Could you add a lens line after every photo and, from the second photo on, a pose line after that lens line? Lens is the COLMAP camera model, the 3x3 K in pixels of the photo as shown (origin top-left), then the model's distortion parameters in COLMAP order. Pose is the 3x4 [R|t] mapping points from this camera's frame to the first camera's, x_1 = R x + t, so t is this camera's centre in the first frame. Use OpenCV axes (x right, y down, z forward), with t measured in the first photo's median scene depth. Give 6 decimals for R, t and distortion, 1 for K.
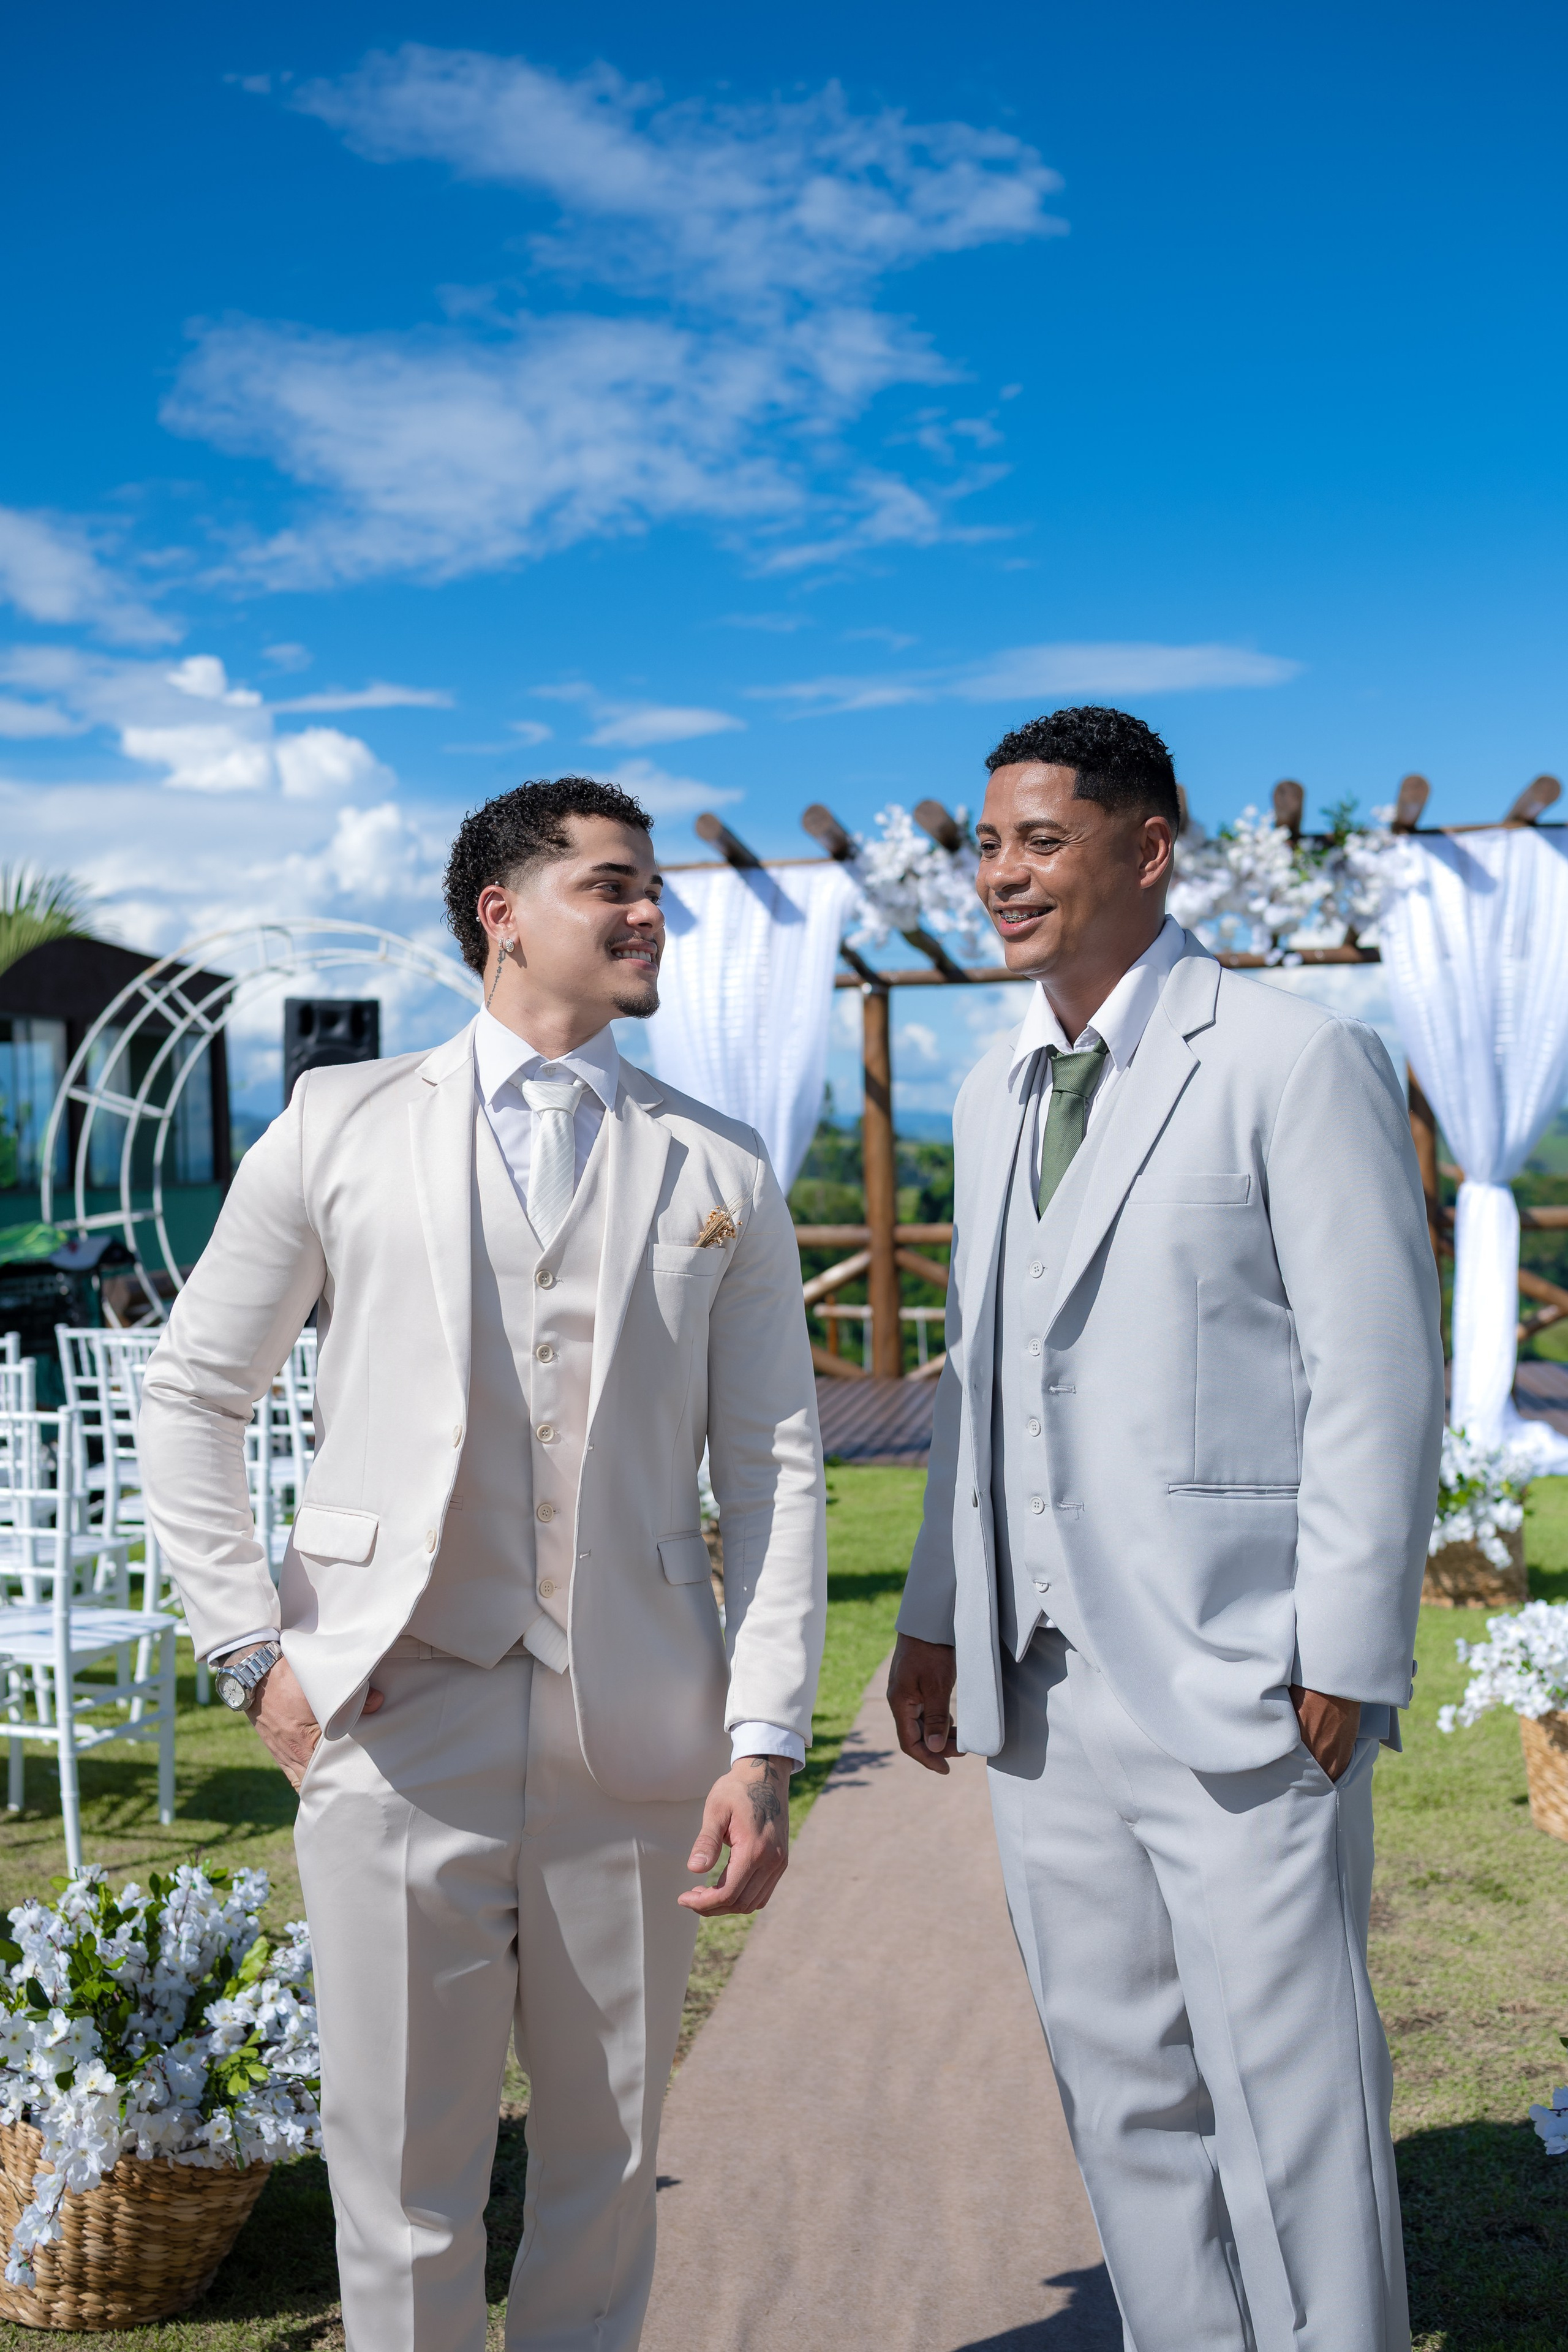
lens RADIAL K [[2390.1, 0, 744.5], [0, 2390.1, 1163.8], [0, 0, 1]] dist [-0.012467, -0.003152]
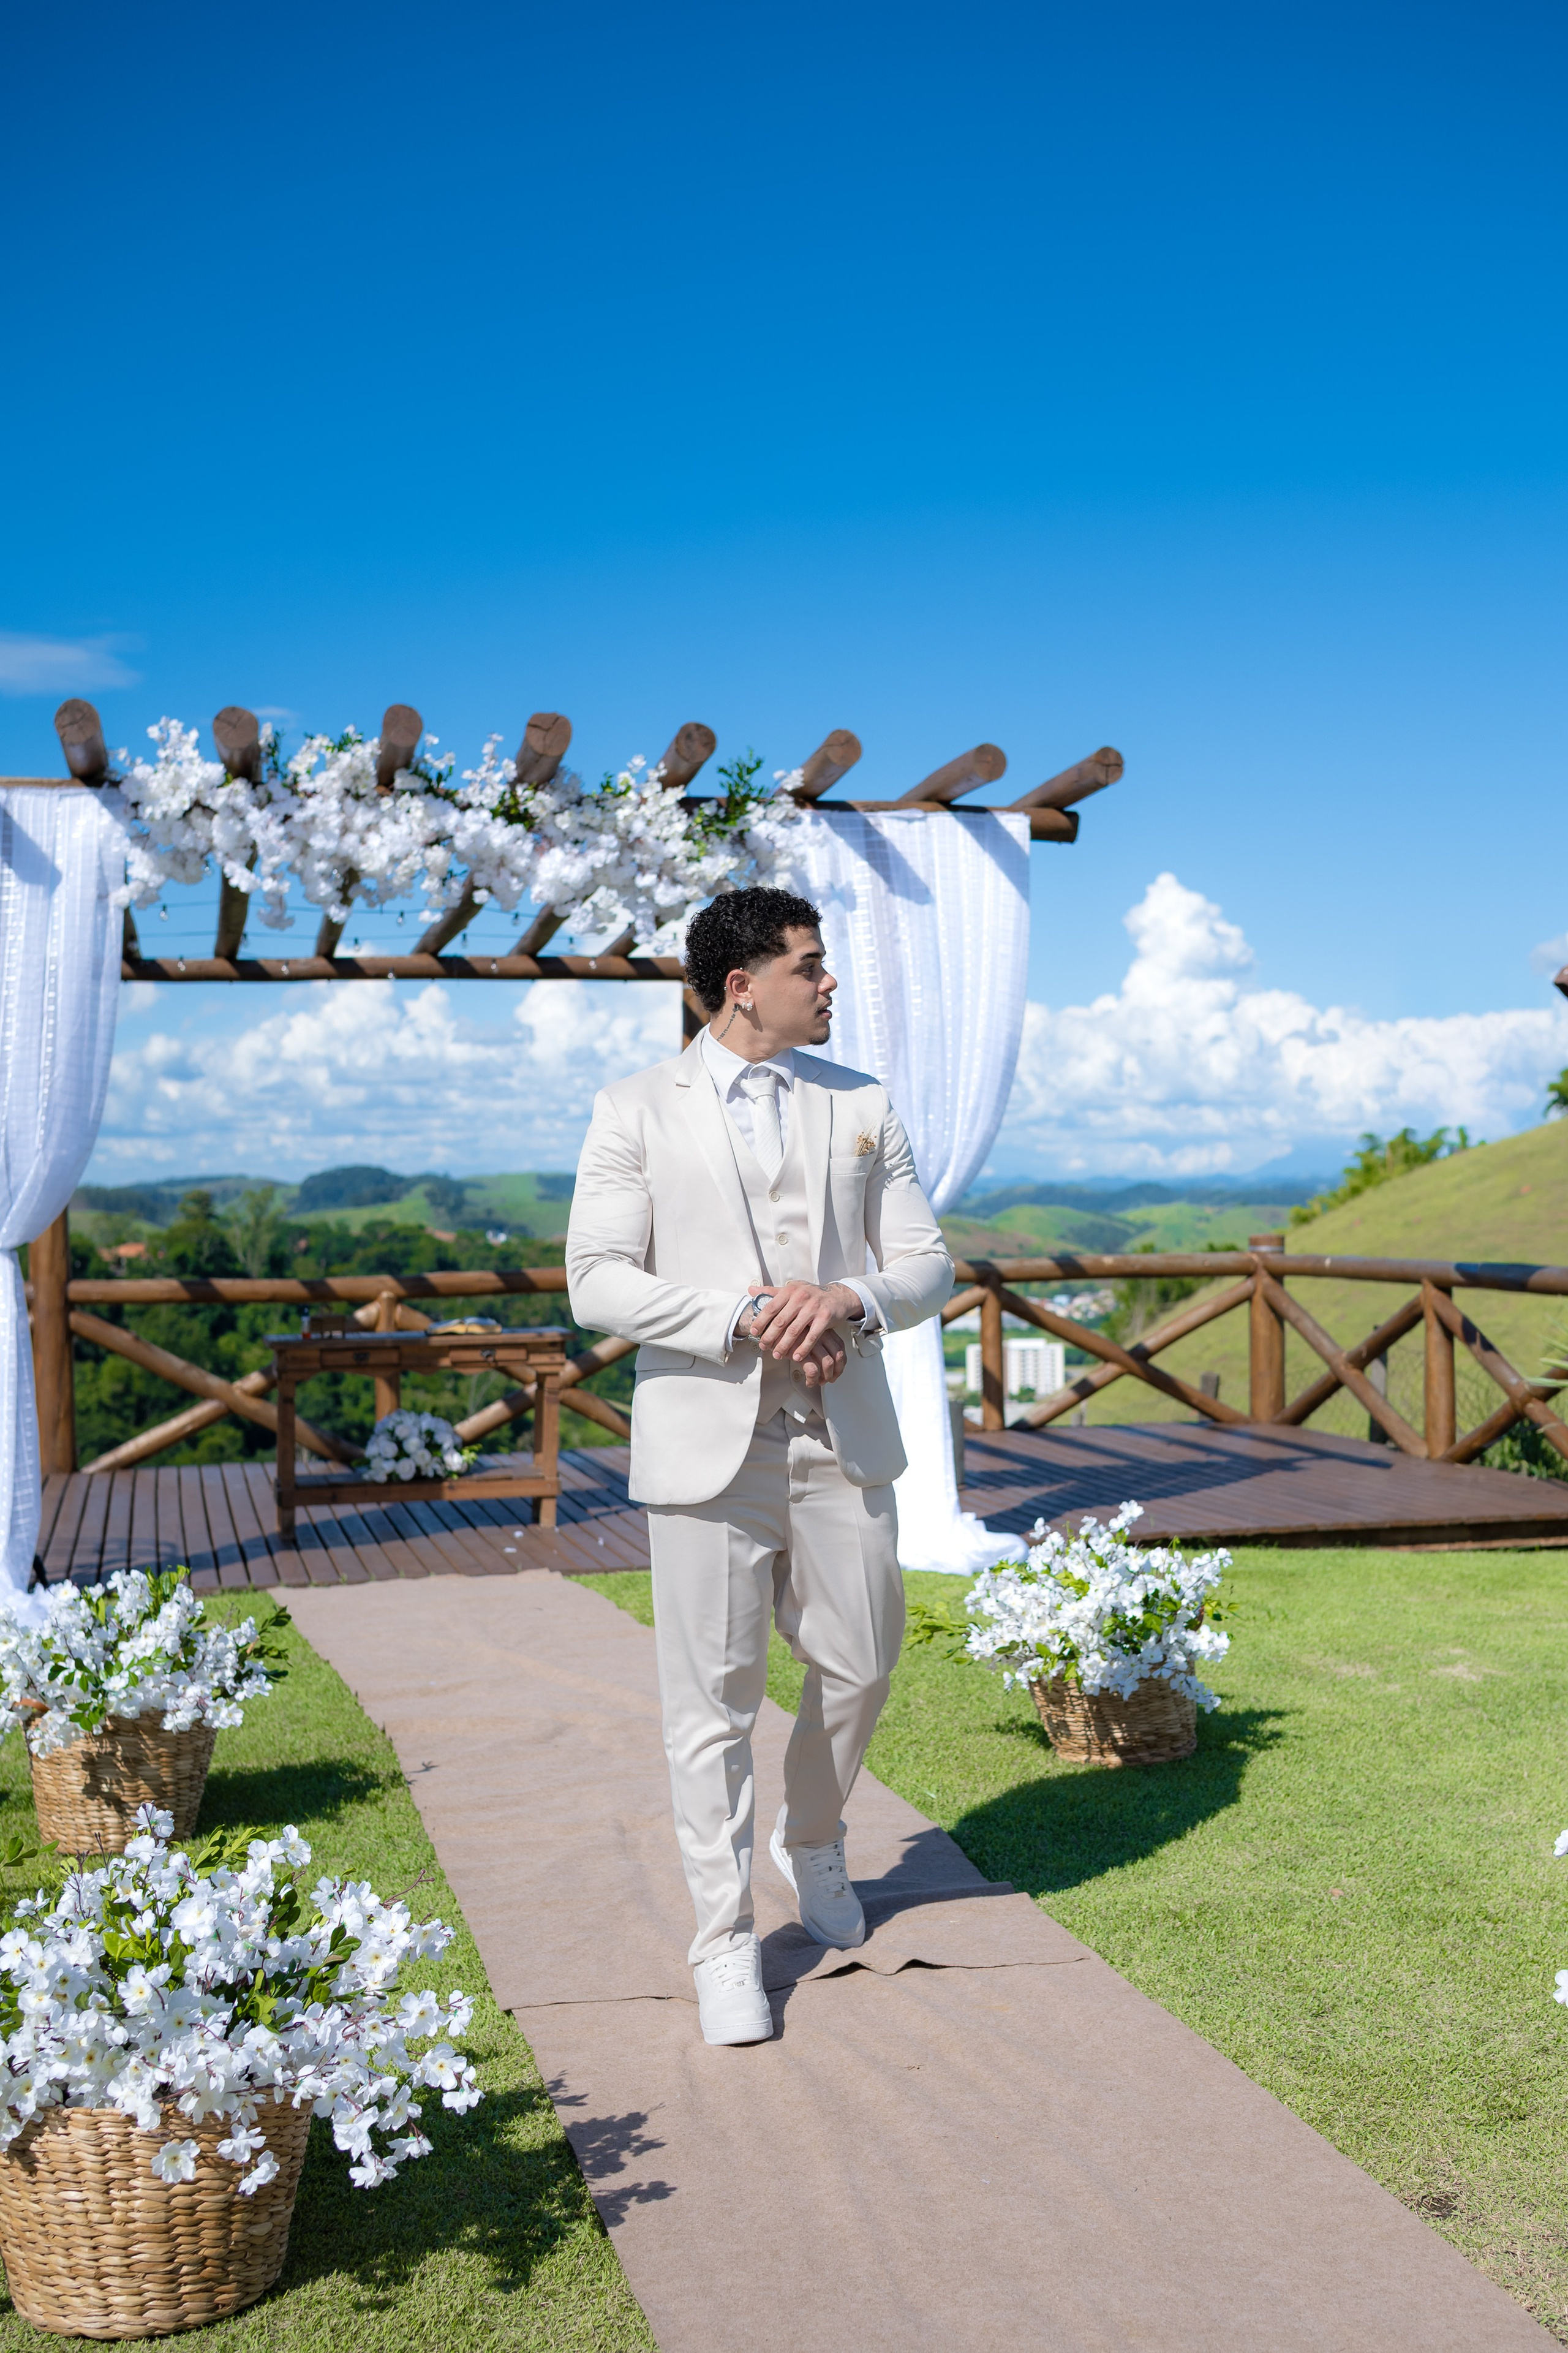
lens RADIAL K [[2478.9, 0, 822.5], [0, 2478.9, 1268.9], [0, 0, 1]] dist [-0.014045, 0.012881]
pose [[0.903550, 0.003324, 0.428470, -0.089716], [-0.010544, 0.999840, 0.014478, 0.010460], [-0.428353, -0.017599, 0.903440, 0.217345]]
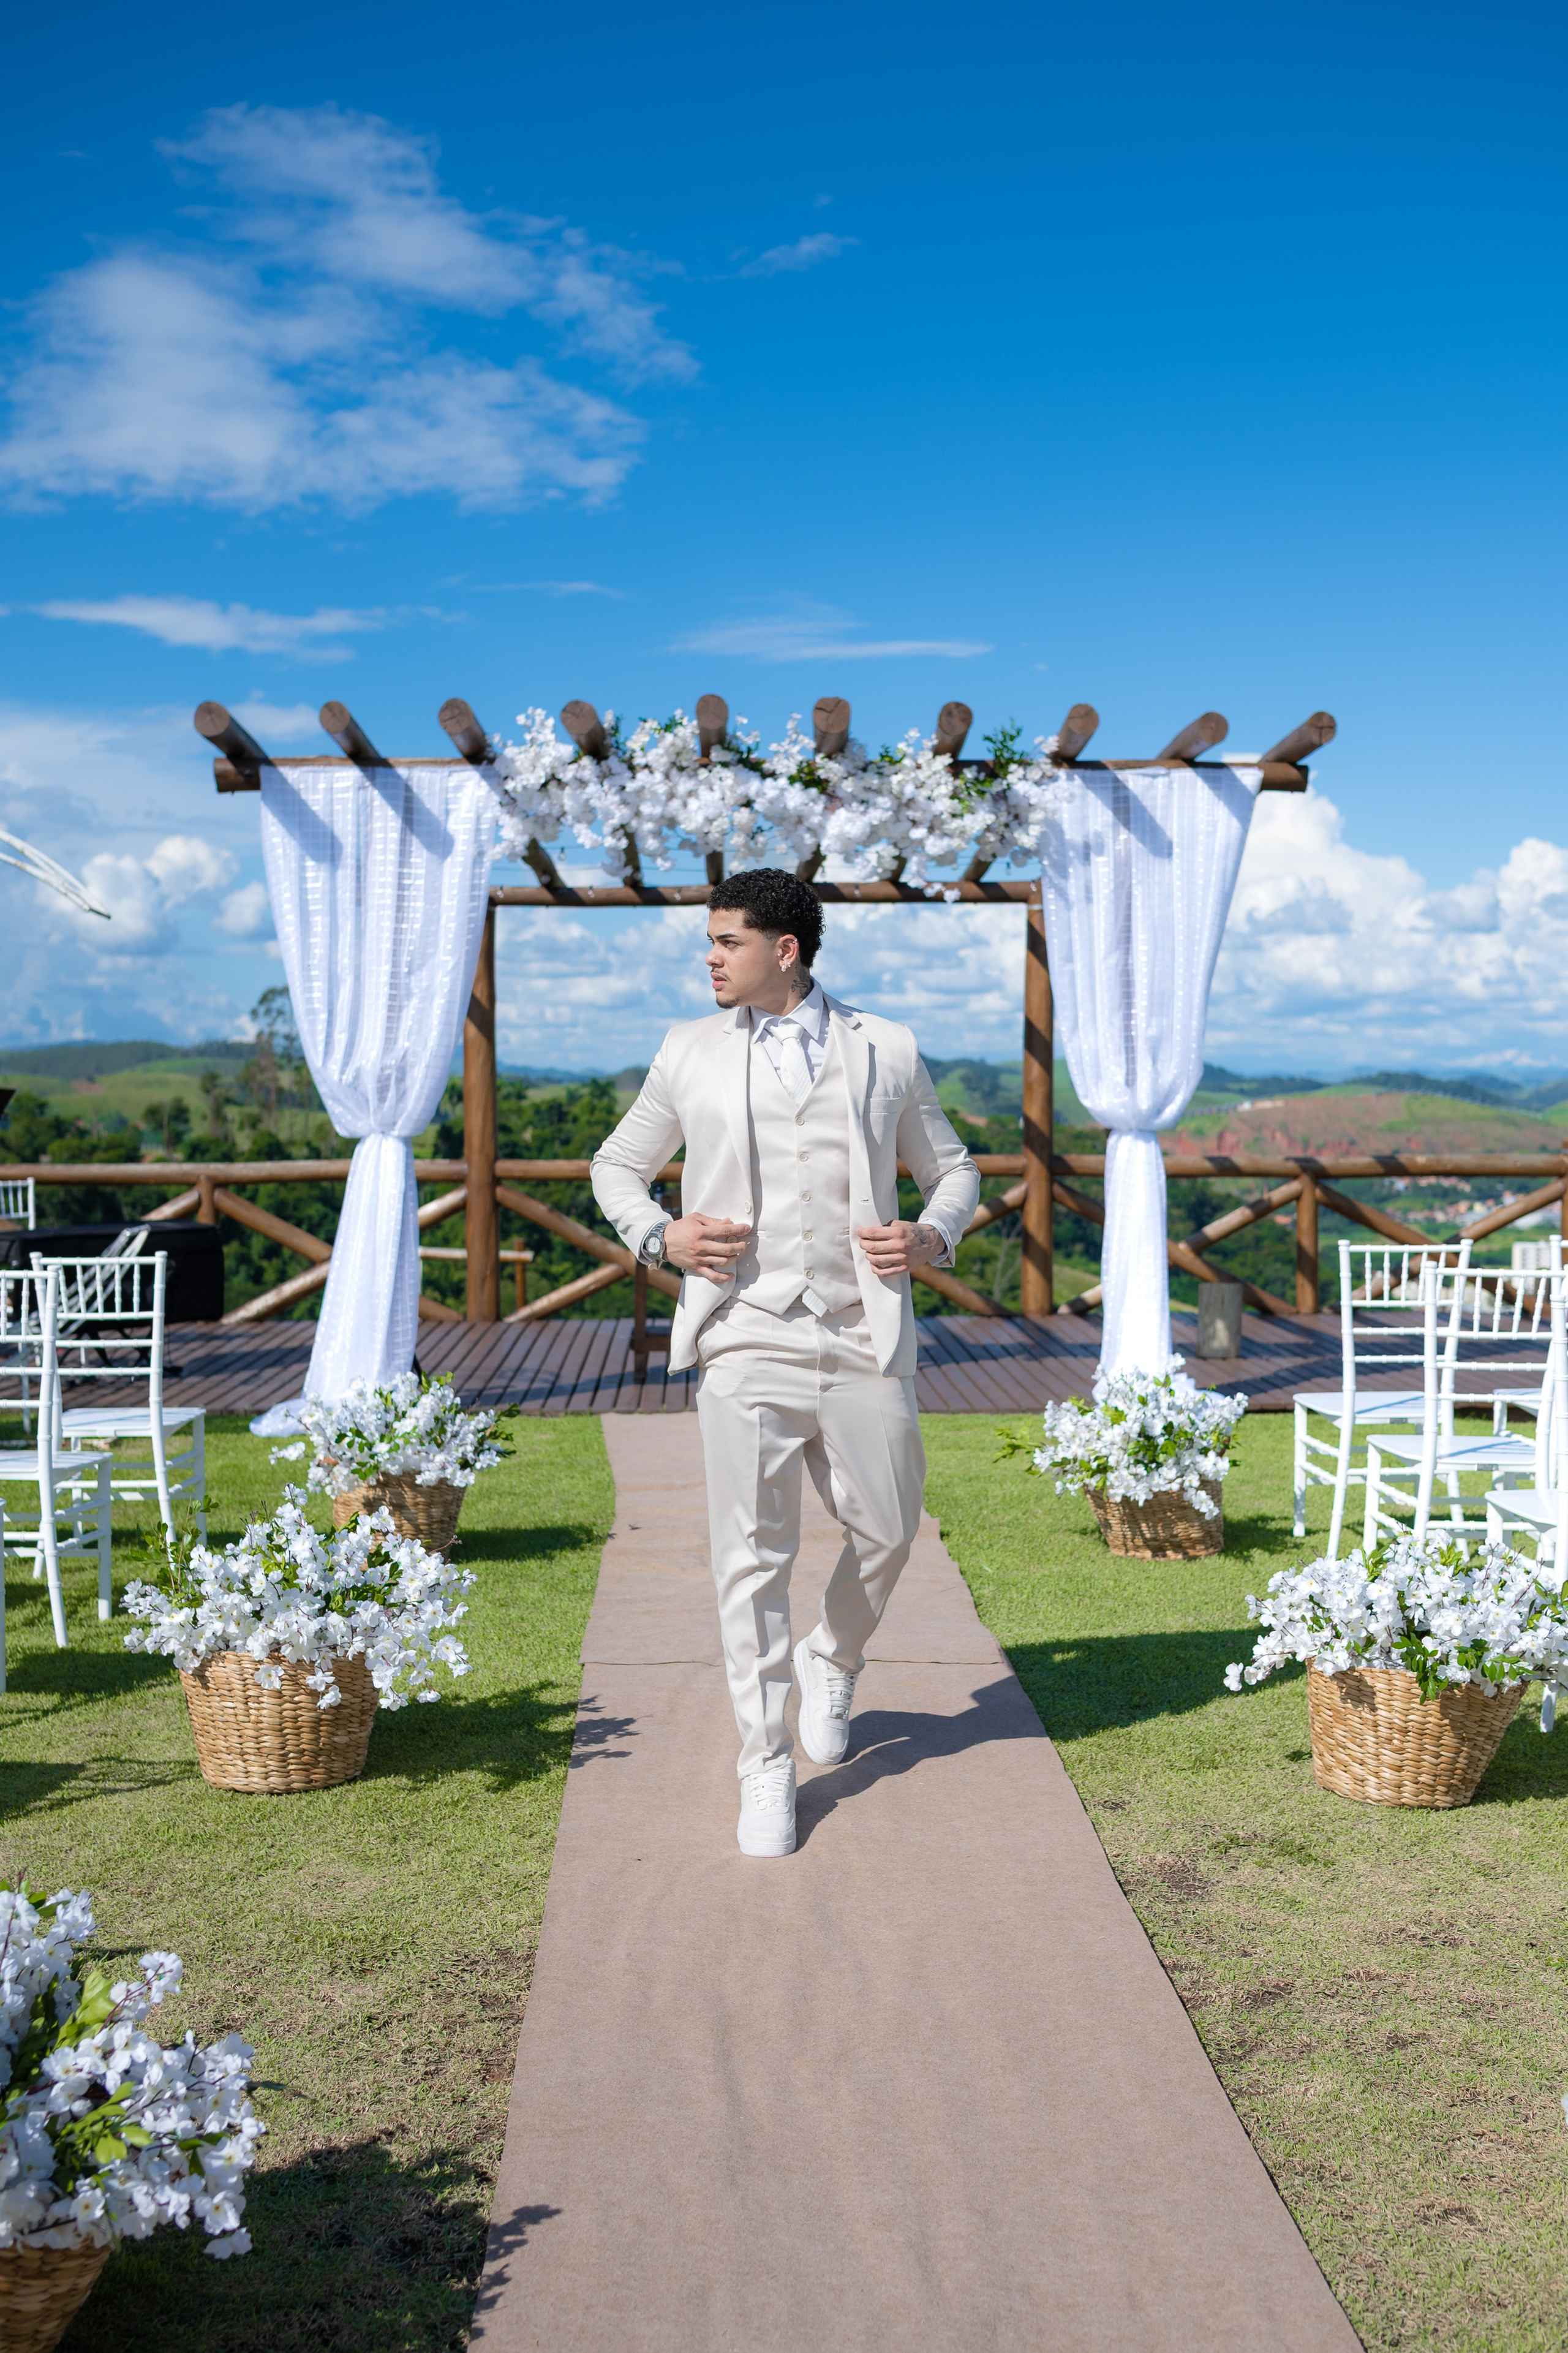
lens RADIAL K [[2481.6, 0, 778.7], [0, 2481.6, 1210.8], [0, 0, 1]] dist [-0.005229, -0.023020]
pose [[0.977668, 0.017510, 0.209424, -0.046069], [-0.026722, 0.998792, 0.041236, 0.003690], [-0.208449, -0.045911, 0.976955, 0.030845]]
